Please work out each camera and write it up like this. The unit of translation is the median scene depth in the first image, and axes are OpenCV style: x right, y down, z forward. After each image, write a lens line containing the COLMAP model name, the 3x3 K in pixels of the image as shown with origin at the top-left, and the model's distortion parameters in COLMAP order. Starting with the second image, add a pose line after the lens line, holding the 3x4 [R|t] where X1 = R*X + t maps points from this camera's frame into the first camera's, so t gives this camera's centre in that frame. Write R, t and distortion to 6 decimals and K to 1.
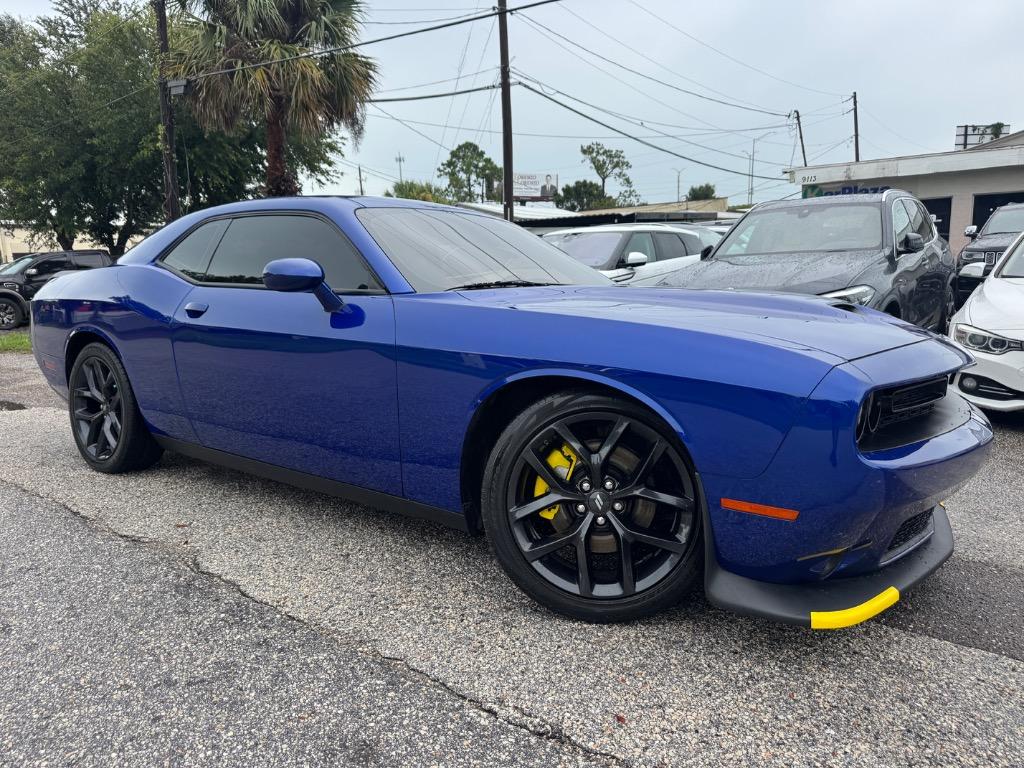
lens RADIAL K [[735.9, 0, 515.7], [0, 735.9, 391.4], [0, 0, 1]] dist [0.031084, -0.040919]
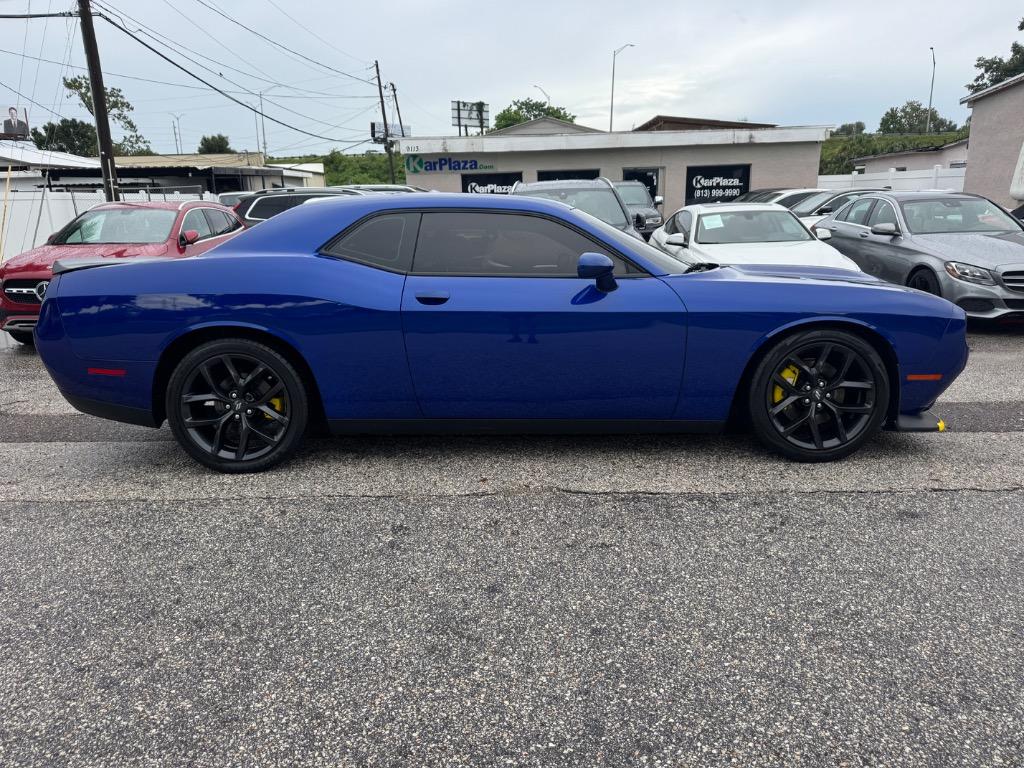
lens RADIAL K [[735.9, 0, 518.7], [0, 735.9, 390.1], [0, 0, 1]] dist [0.031084, -0.040919]
pose [[0.798884, -0.130080, 0.587250, -0.166457], [0.096107, 0.991397, 0.088859, -0.009240], [-0.593757, -0.014549, 0.804513, 0.003390]]
